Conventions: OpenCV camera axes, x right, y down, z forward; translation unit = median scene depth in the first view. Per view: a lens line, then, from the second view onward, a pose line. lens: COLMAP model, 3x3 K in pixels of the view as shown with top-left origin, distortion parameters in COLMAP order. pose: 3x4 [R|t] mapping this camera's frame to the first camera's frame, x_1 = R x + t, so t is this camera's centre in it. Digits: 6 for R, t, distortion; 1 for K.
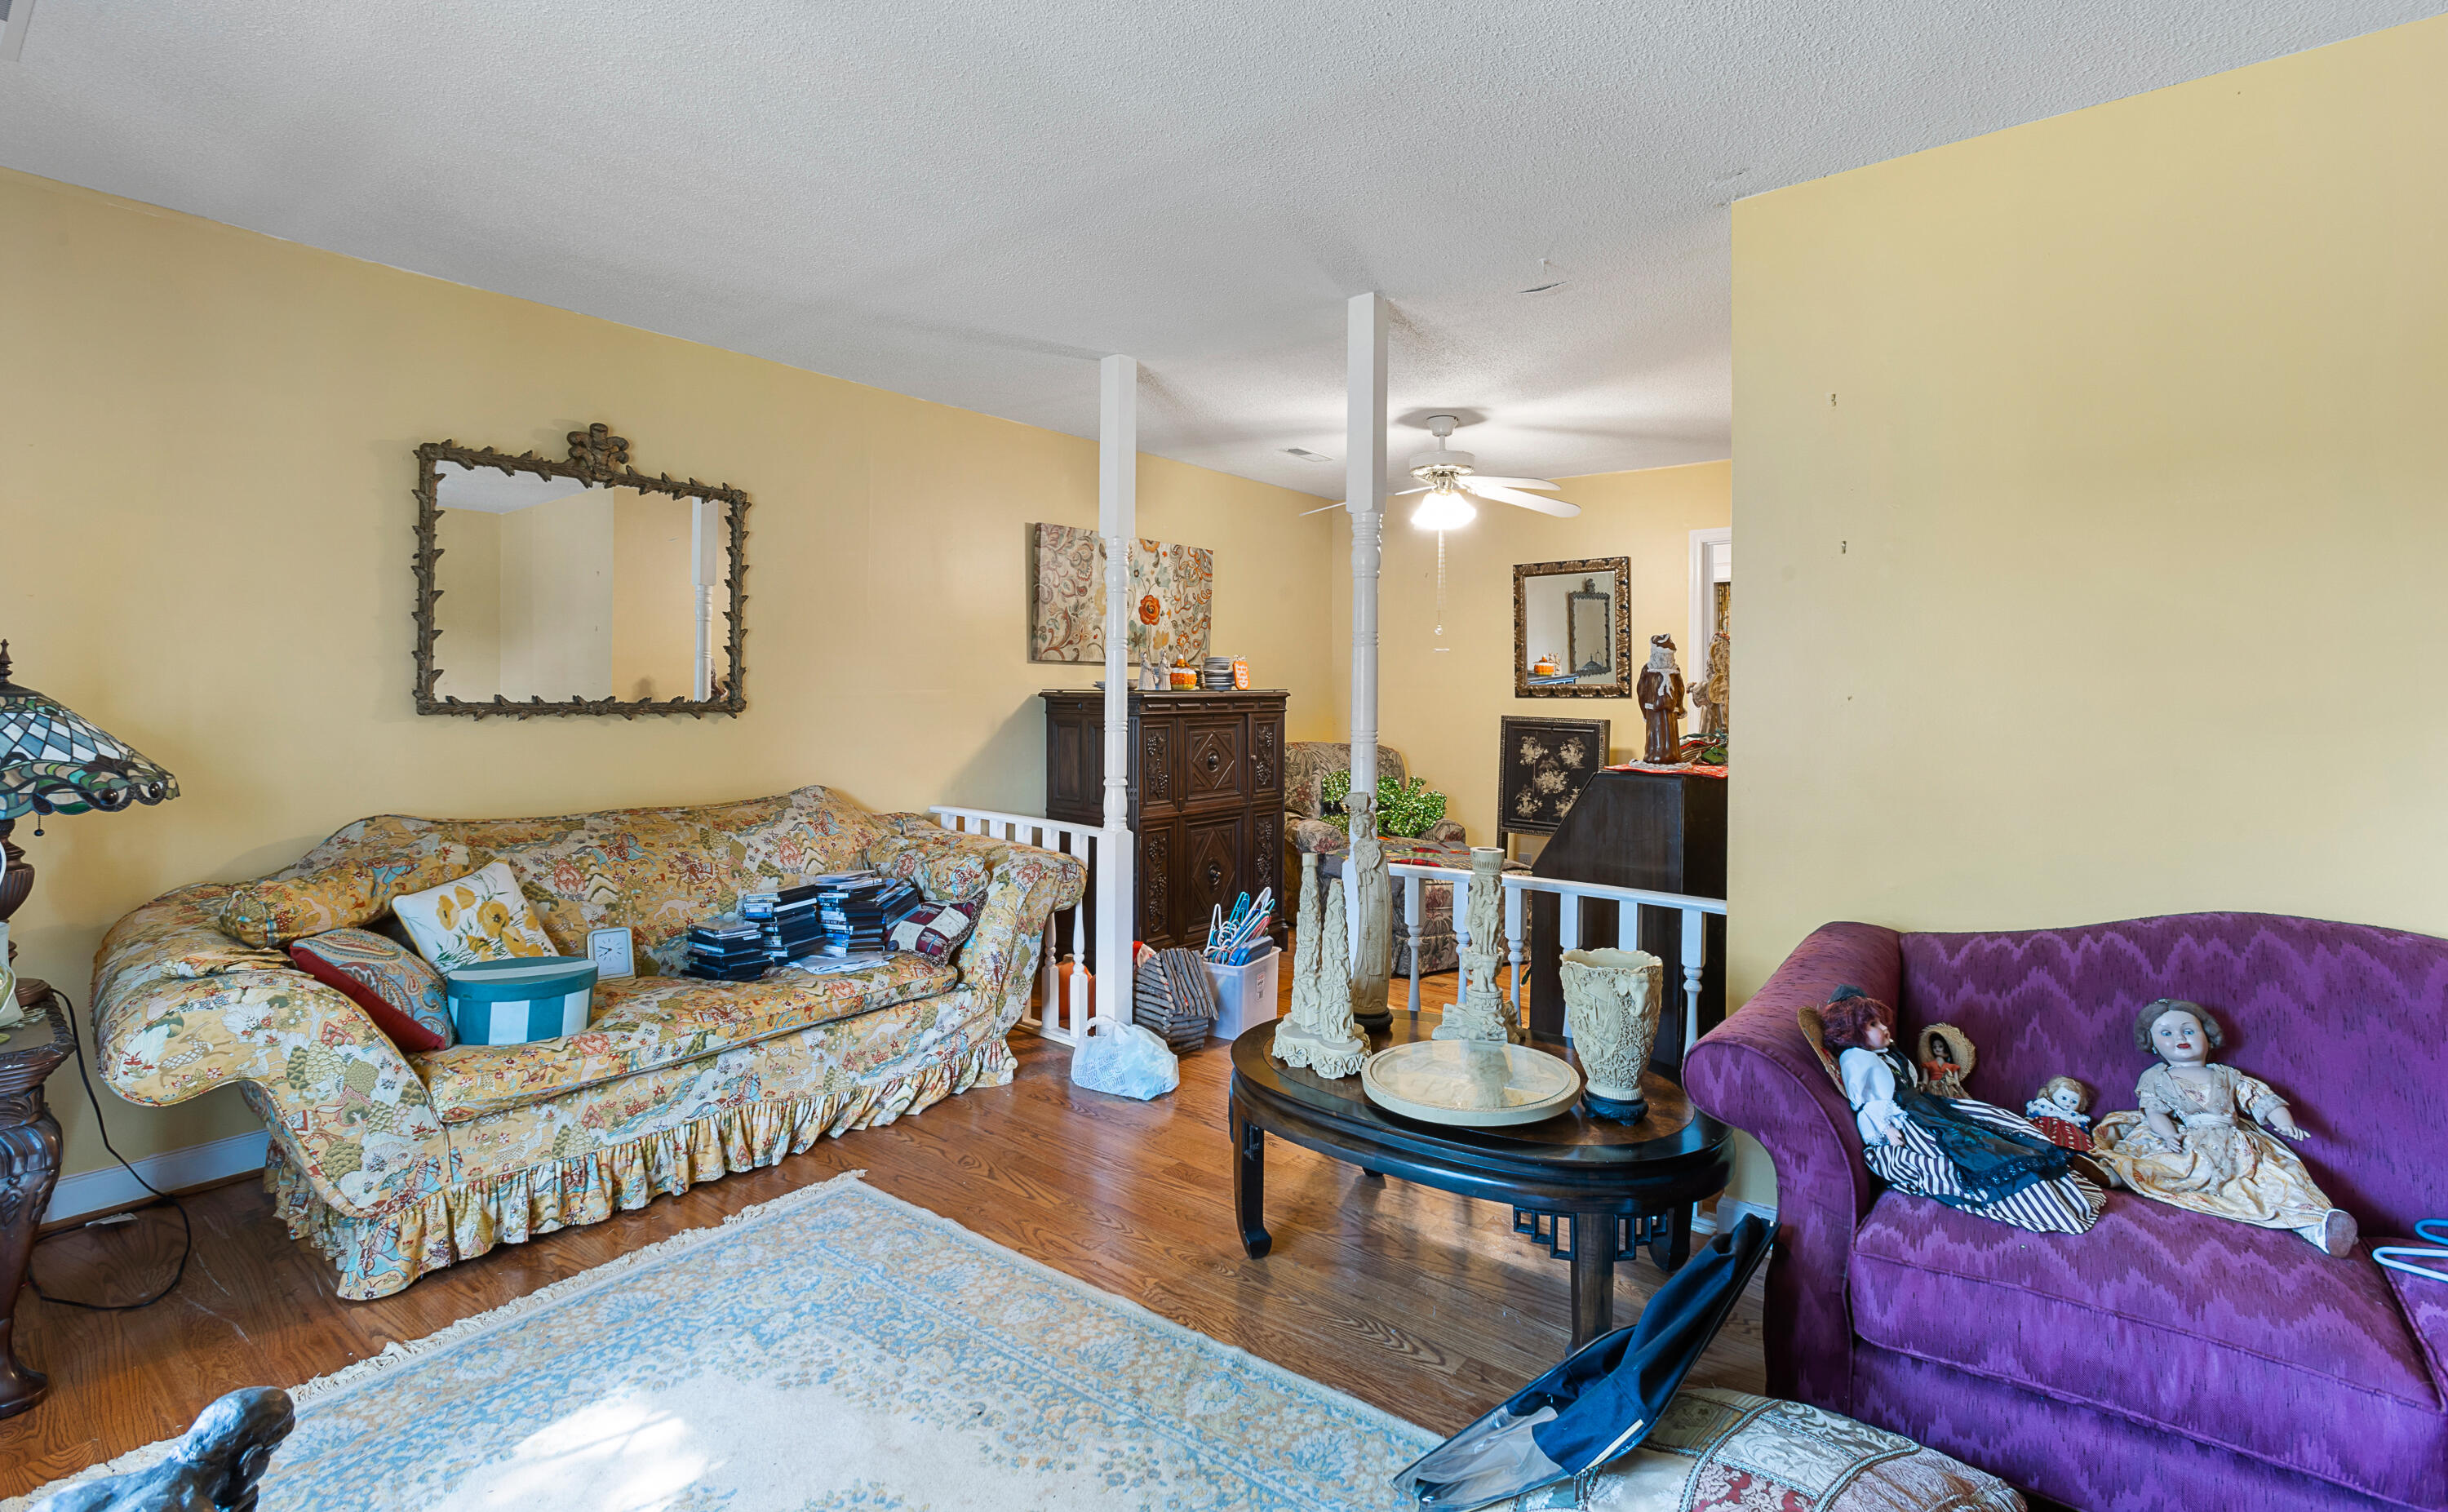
lens RADIAL K [[1111.2, 0, 1181.2], [0, 1111.2, 675.8], [0, 0, 1]] dist [-0.002170, -0.000049]
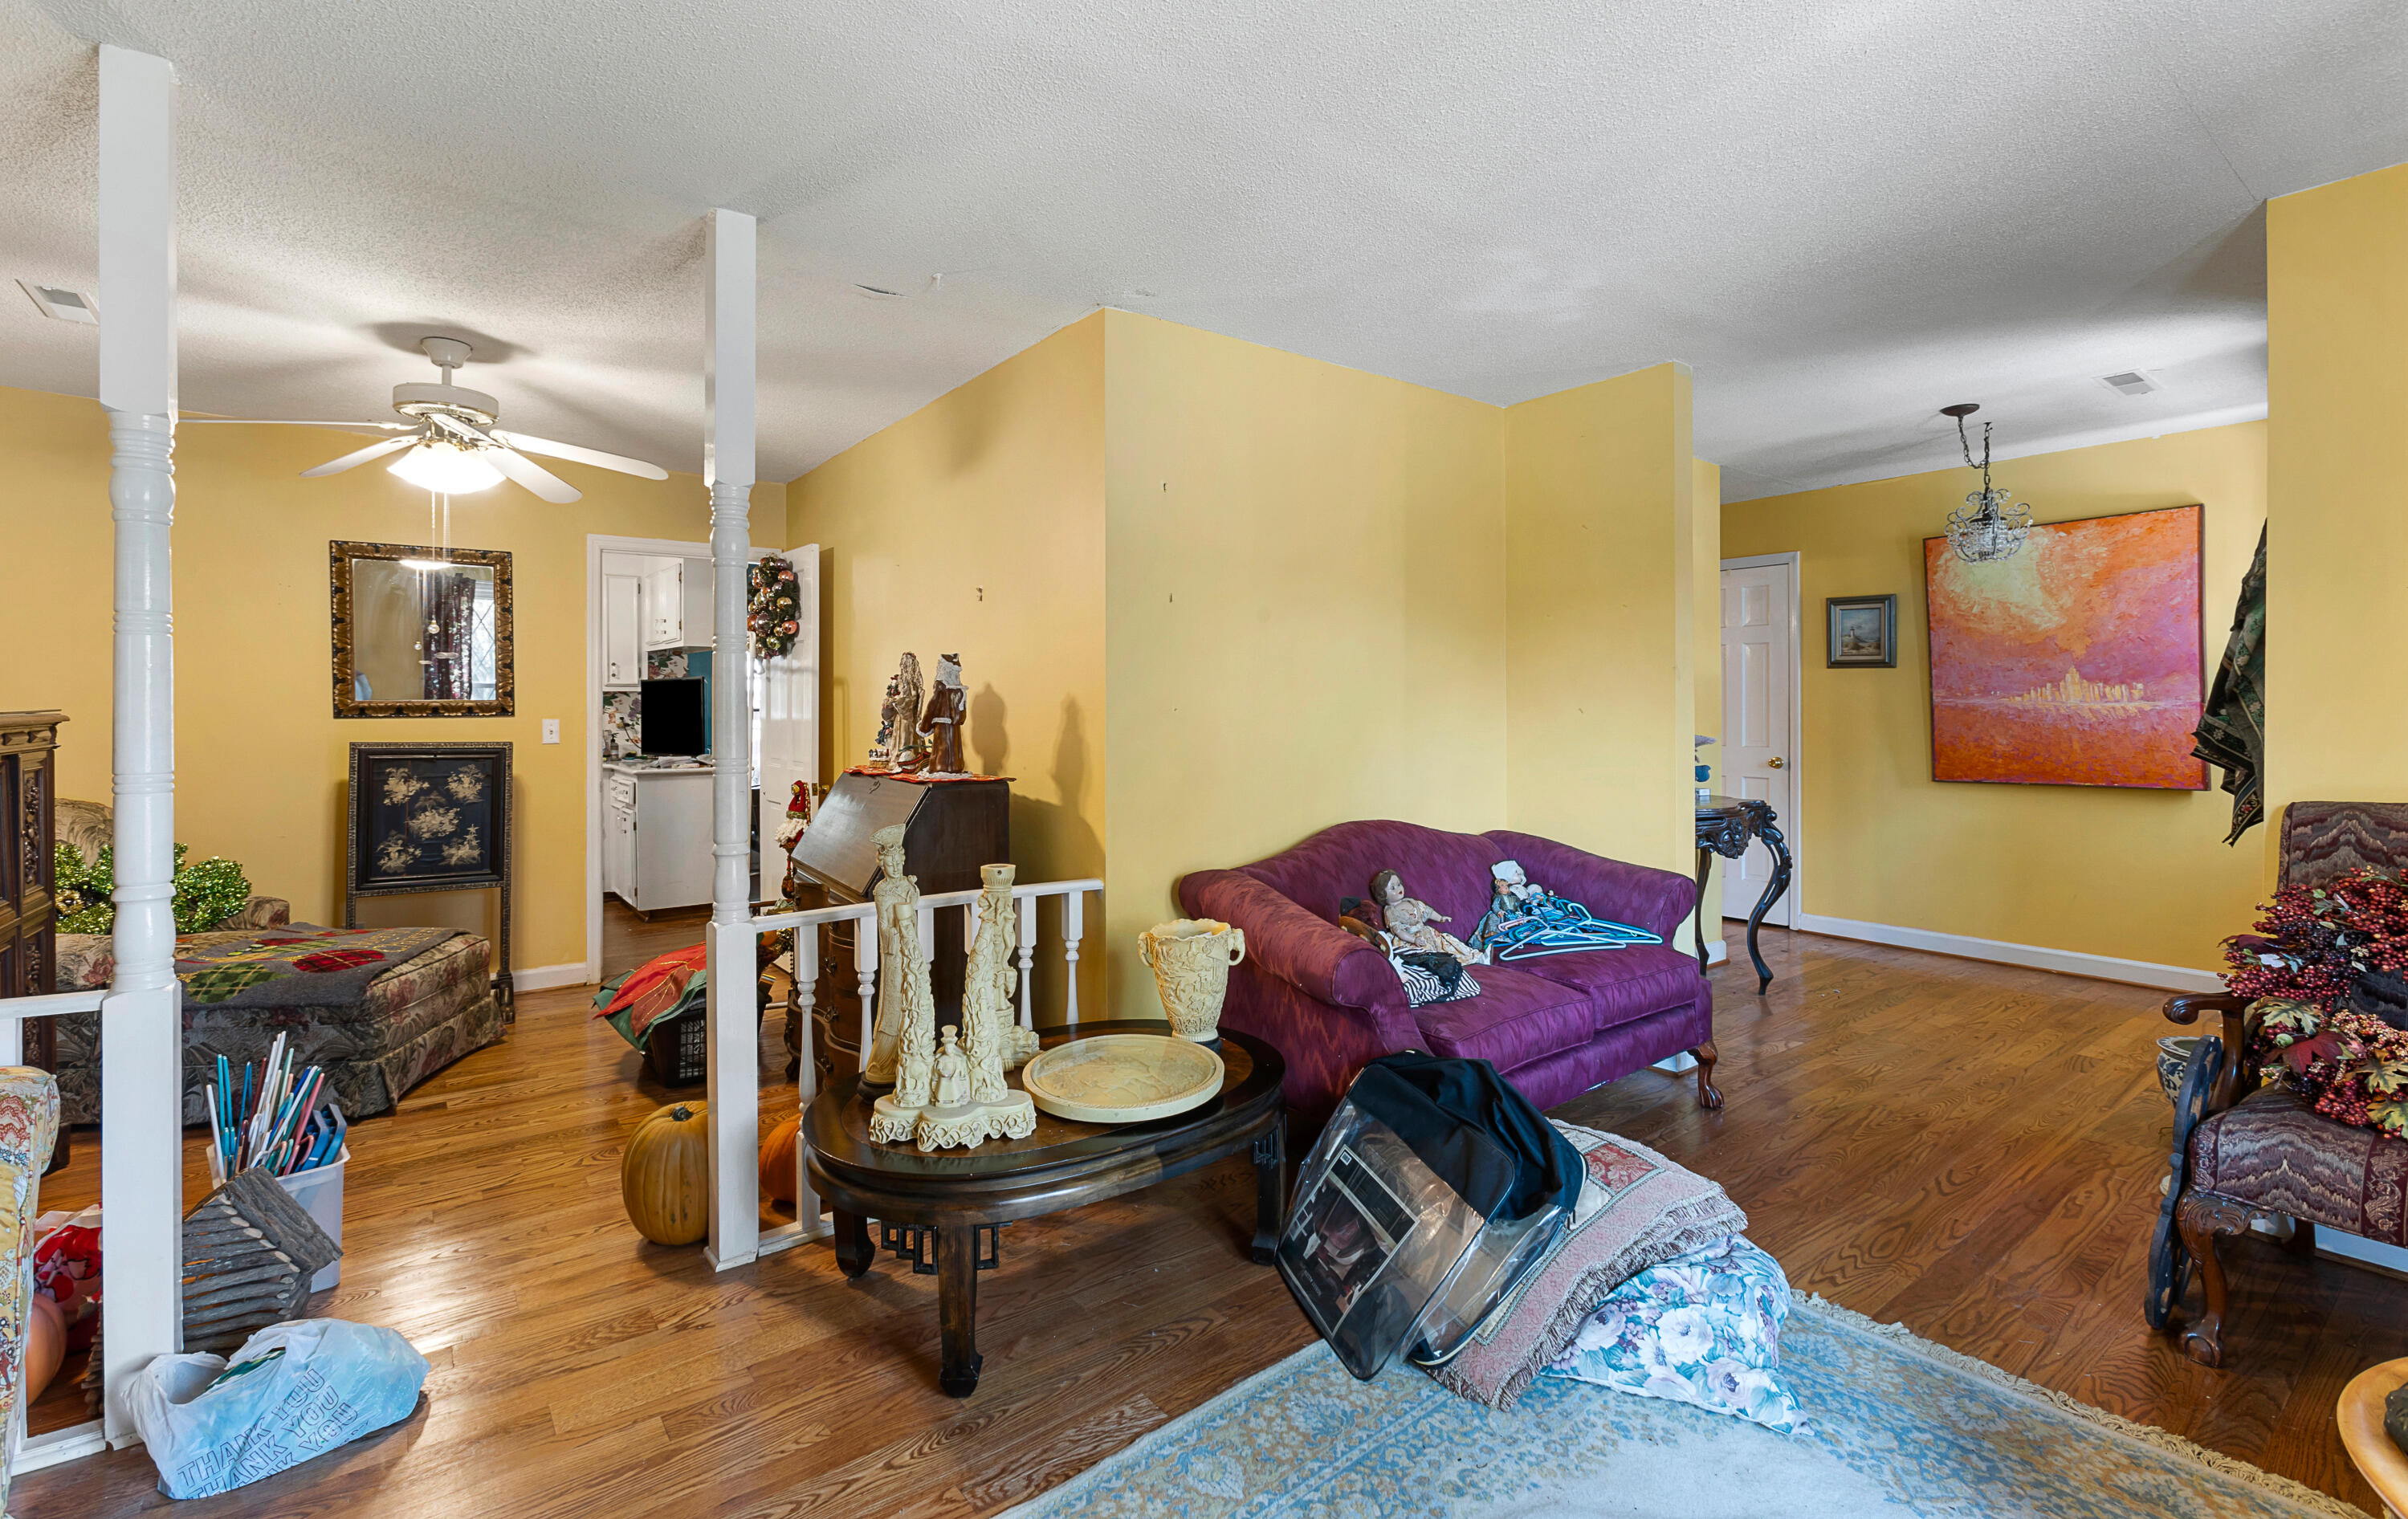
lens RADIAL K [[1093.0, 0, 1196.7], [0, 1093.0, 703.8], [0, 0, 1]] dist [-0.002170, -0.000049]
pose [[0.221914, -0.003871, 0.975058, -0.312241], [-0.008109, 0.999950, 0.005815, 0.001216], [-0.975032, -0.009197, 0.221872, 0.297133]]
